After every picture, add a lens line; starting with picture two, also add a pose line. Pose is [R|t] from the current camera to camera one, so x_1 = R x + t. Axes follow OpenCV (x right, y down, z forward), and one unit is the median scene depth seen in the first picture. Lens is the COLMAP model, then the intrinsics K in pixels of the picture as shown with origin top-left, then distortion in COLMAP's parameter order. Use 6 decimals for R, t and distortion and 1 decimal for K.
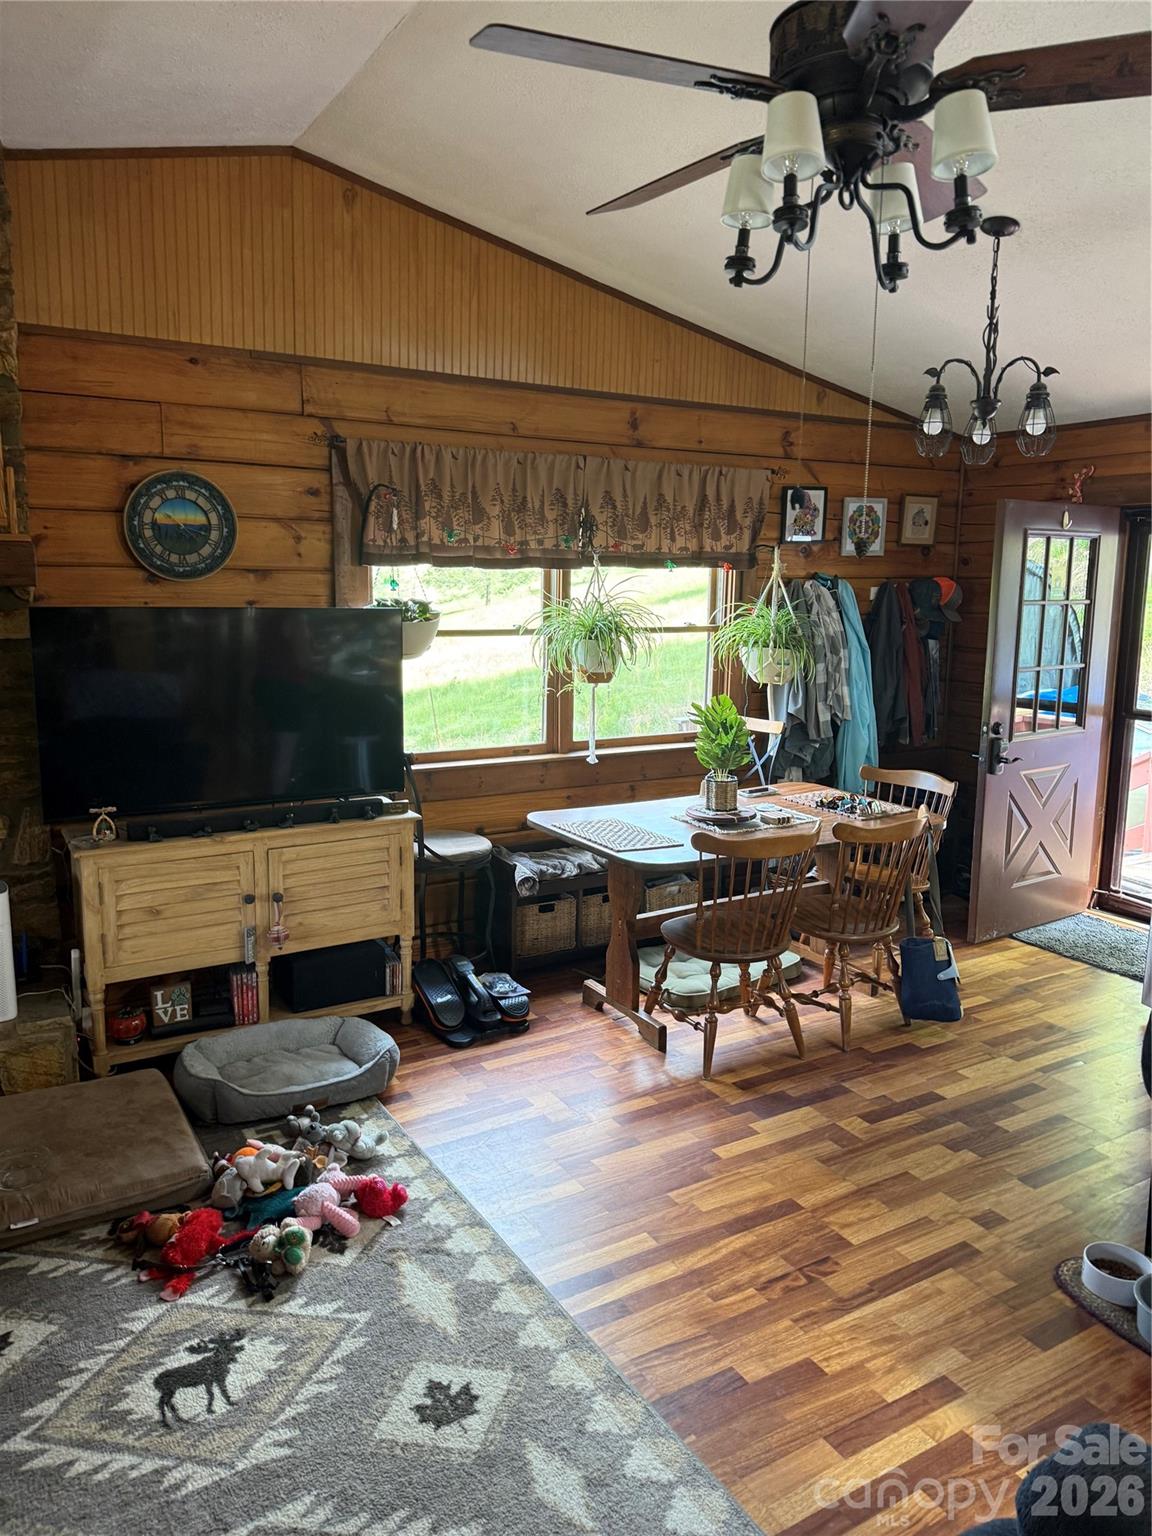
lens RADIAL K [[1079.0, 0, 573.9], [0, 1079.0, 751.0], [0, 0, 1]] dist [0.005605, -0.009799]
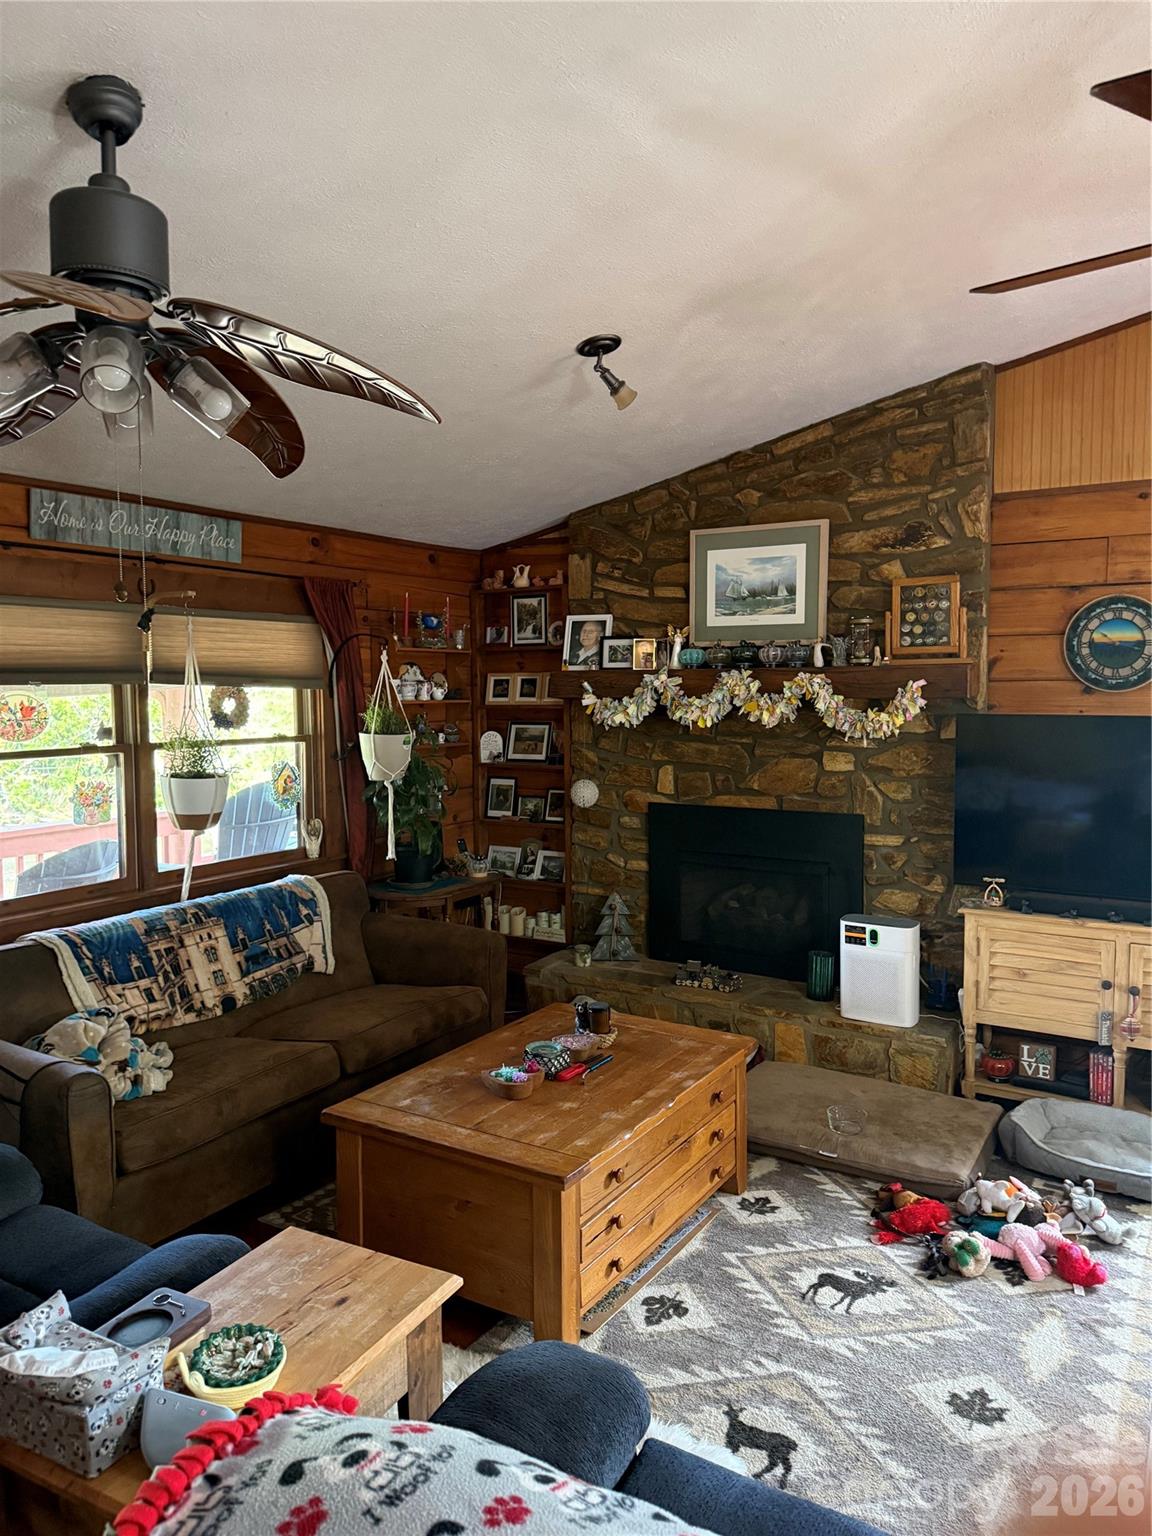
lens RADIAL K [[1079.0, 0, 573.9], [0, 1079.0, 751.0], [0, 0, 1]] dist [0.005605, -0.009799]
pose [[0.462263, 0.046188, -0.885539, 0.485393], [-0.129723, 0.991421, -0.016006, -0.009922], [0.877203, 0.122273, 0.464289, 0.004236]]
